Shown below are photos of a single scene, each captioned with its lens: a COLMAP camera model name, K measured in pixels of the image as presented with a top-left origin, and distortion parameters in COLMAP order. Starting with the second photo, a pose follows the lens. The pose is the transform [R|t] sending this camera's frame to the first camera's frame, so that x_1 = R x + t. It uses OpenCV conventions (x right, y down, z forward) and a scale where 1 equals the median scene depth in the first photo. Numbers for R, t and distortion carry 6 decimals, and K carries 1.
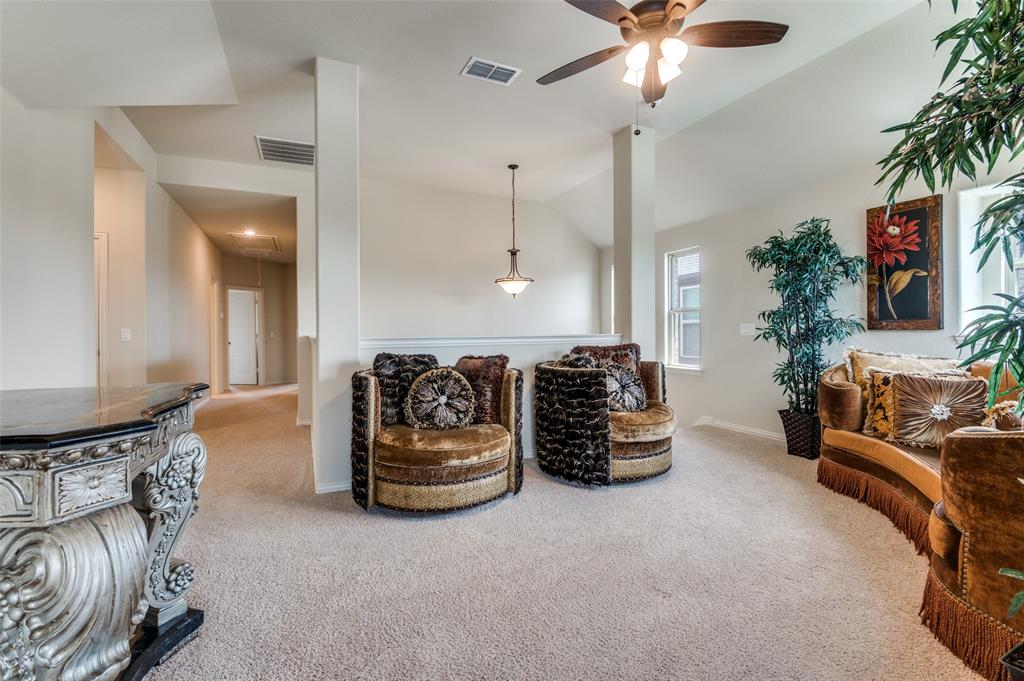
lens RADIAL K [[458.5, 0, 508.6], [0, 458.5, 335.5], [0, 0, 1]] dist [0.001638, -0.004524]
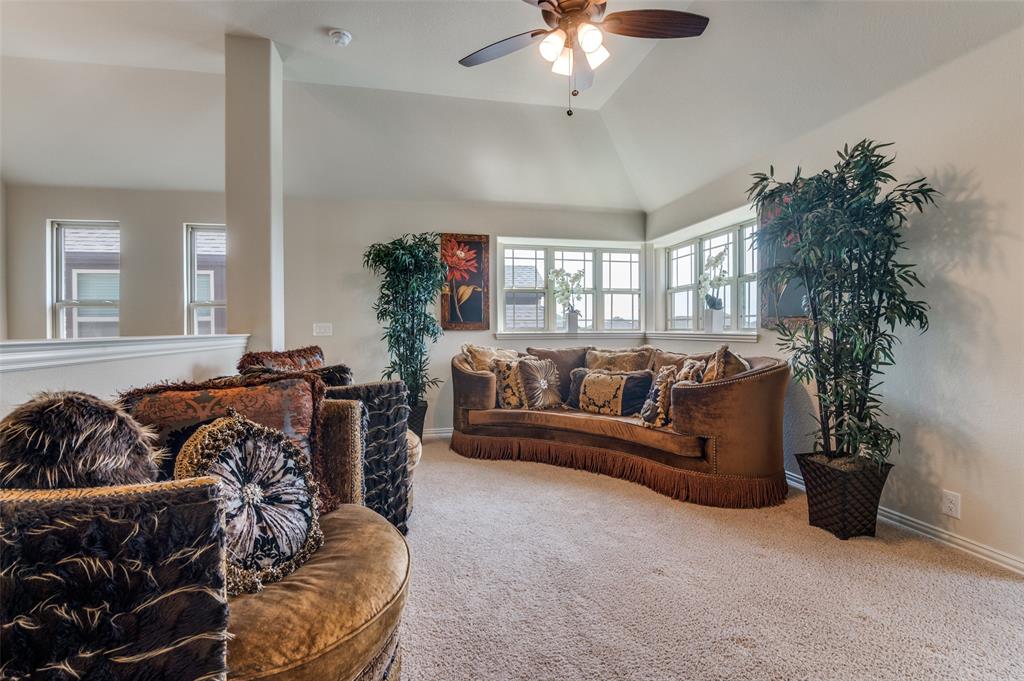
lens RADIAL K [[458.5, 0, 508.7], [0, 458.5, 337.4], [0, 0, 1]] dist [0.001638, -0.004524]
pose [[0.208709, -0.009244, 0.977934, -0.421551], [0.013545, 0.999887, 0.006561, 0.002400], [-0.977884, 0.011877, 0.208811, 0.599286]]
